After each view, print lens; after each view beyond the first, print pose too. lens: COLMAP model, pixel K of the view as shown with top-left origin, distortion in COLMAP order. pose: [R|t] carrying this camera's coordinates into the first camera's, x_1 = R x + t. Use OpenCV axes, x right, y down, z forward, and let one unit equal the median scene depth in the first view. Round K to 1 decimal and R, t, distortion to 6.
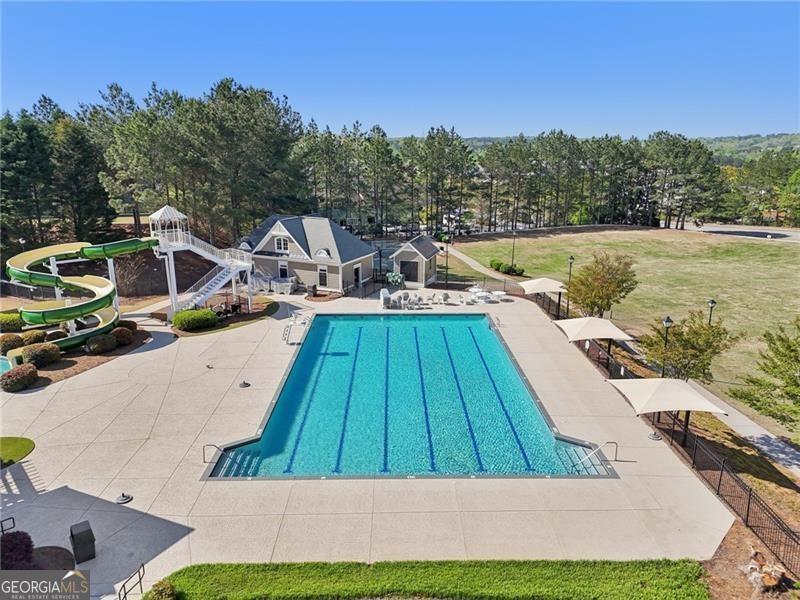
lens RADIAL K [[570.8, 0, 400.0], [0, 570.8, 300.0], [0, 0, 1]] dist [0.077728, -0.067834]
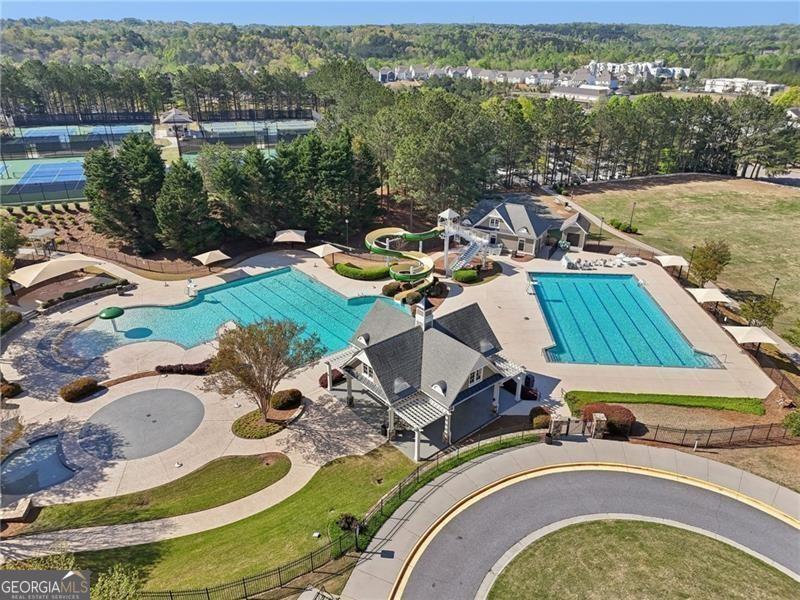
lens RADIAL K [[570.8, 0, 400.0], [0, 570.8, 300.0], [0, 0, 1]] dist [0.077728, -0.067834]
pose [[0.997495, 0.033335, -0.062397, -0.372764], [-0.021904, 0.984211, 0.175639, -0.164437], [0.067267, -0.173832, 0.982475, -0.627885]]
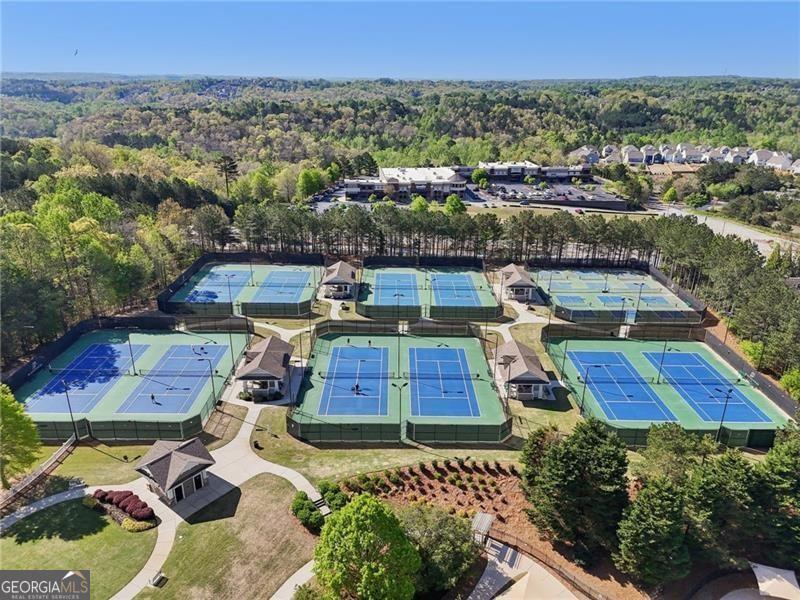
lens RADIAL K [[570.8, 0, 400.0], [0, 570.8, 300.0], [0, 0, 1]] dist [0.077728, -0.067834]
pose [[0.906574, 0.155890, -0.392202, -1.103717], [-0.116409, 0.985597, 0.122670, -0.688399], [0.405676, -0.065553, 0.911663, -0.454279]]
